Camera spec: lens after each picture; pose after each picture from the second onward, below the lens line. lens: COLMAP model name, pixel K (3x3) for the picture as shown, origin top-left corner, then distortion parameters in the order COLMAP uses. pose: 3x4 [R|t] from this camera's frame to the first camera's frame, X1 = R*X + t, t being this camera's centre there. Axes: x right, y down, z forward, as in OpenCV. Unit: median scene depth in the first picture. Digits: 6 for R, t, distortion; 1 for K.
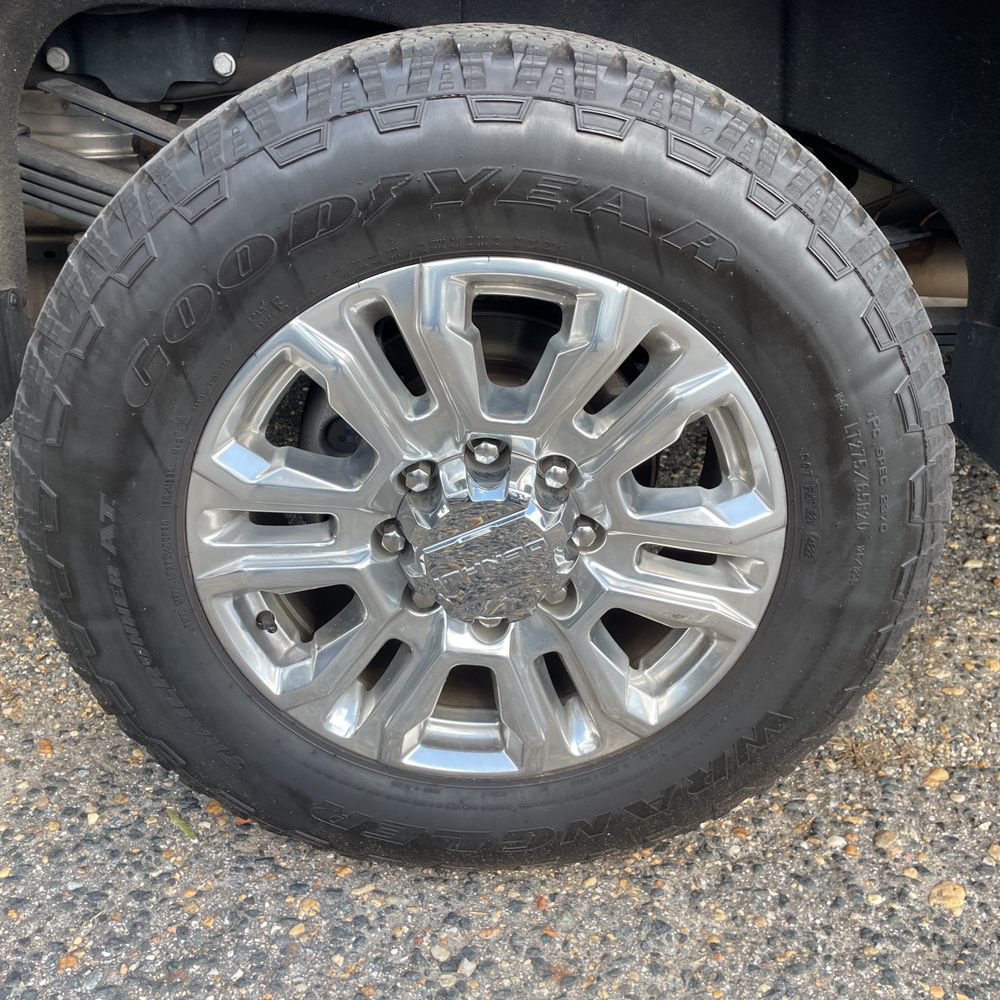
lens RADIAL K [[1003.1, 0, 518.6], [0, 1003.1, 496.8], [0, 0, 1]] dist [0.100780, -0.137454]
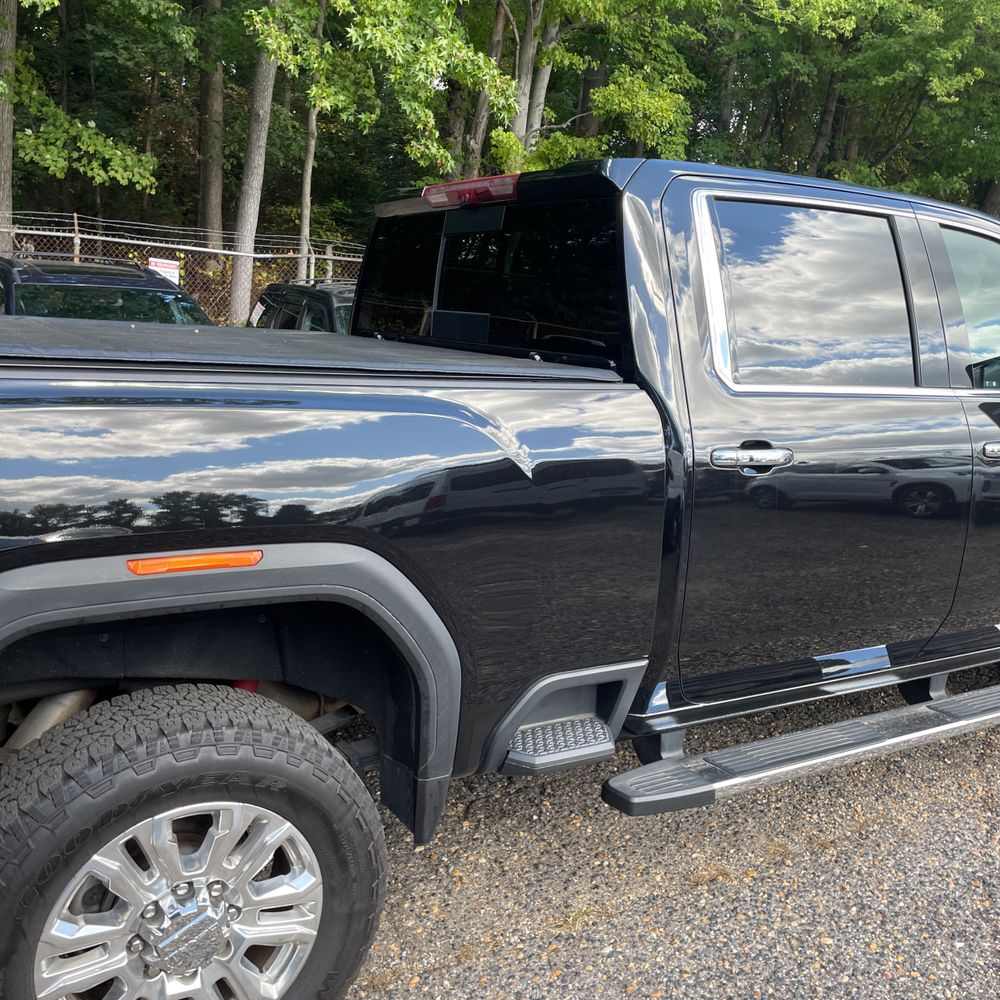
lens RADIAL K [[1004.0, 0, 510.5], [0, 1004.0, 503.7], [0, 0, 1]] dist [0.108701, -0.146998]
pose [[0.867258, -0.101585, 0.487384, -0.399148], [0.218967, 0.957022, -0.190162, -0.259108], [-0.447120, 0.271641, 0.852229, -1.377949]]
